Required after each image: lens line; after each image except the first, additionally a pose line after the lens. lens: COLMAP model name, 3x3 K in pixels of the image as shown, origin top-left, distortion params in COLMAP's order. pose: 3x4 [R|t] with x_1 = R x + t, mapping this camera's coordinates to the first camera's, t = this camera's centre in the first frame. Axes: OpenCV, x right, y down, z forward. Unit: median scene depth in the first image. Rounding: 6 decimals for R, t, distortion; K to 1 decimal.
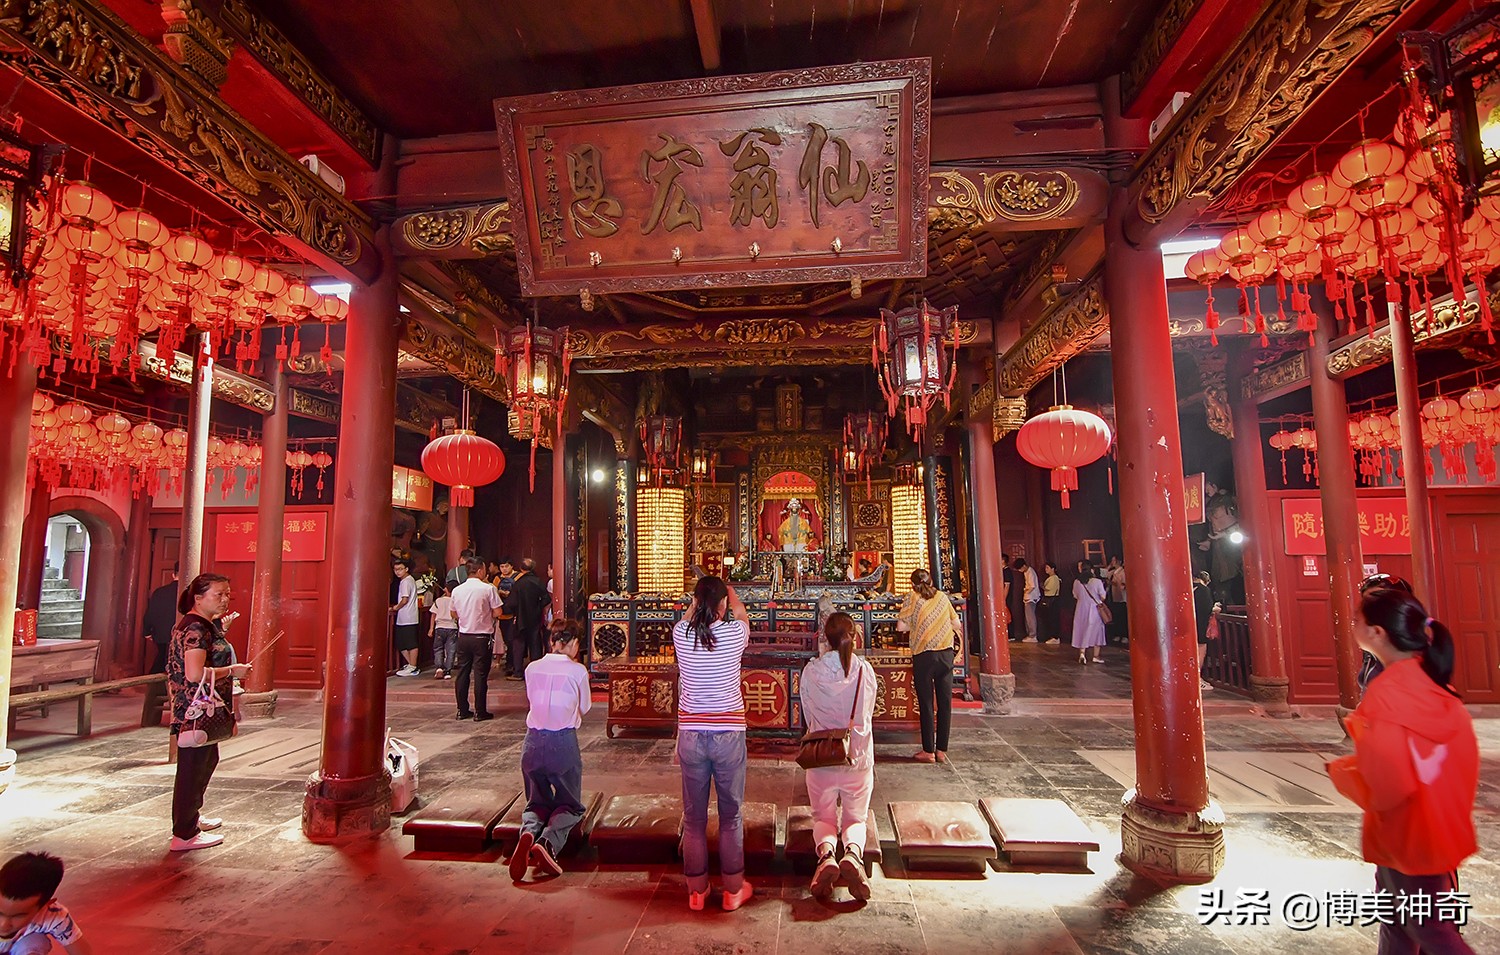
lens RADIAL K [[709.9, 0, 743.7], [0, 709.9, 488.6], [0, 0, 1]] dist [-0.018083, -0.001084]
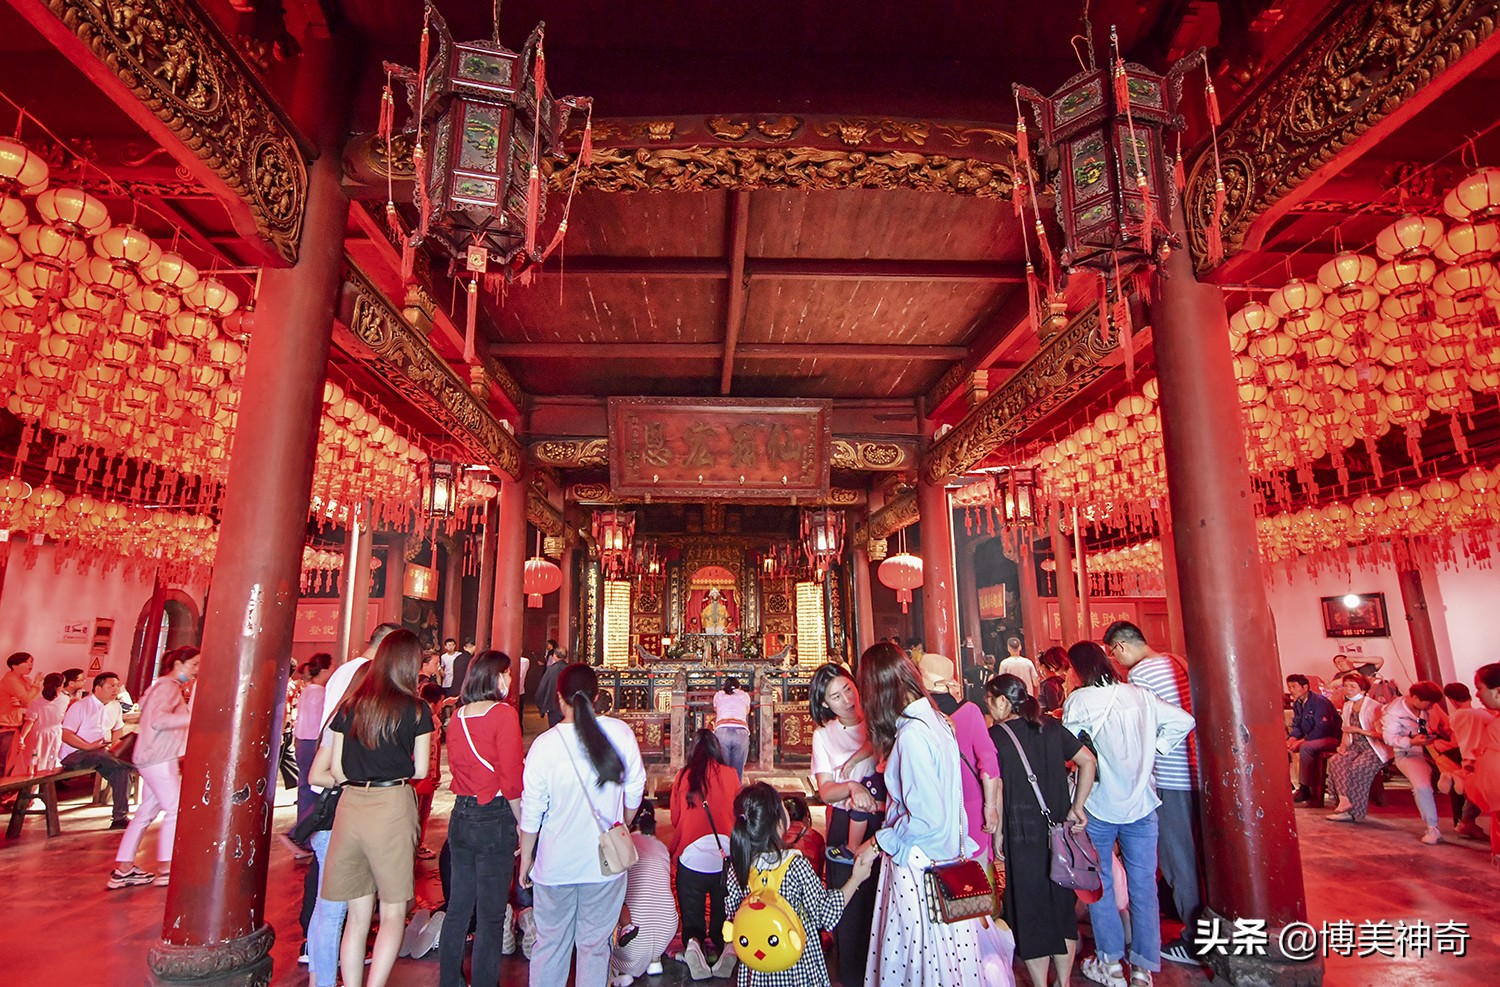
lens RADIAL K [[725.4, 0, 746.5], [0, 725.4, 492.7], [0, 0, 1]] dist [-0.004565, -0.000162]
pose [[0.988185, 0.032374, 0.149805, -0.142589], [-0.017599, 0.994940, -0.098917, -0.057381], [-0.152249, 0.095112, 0.983755, -0.499031]]
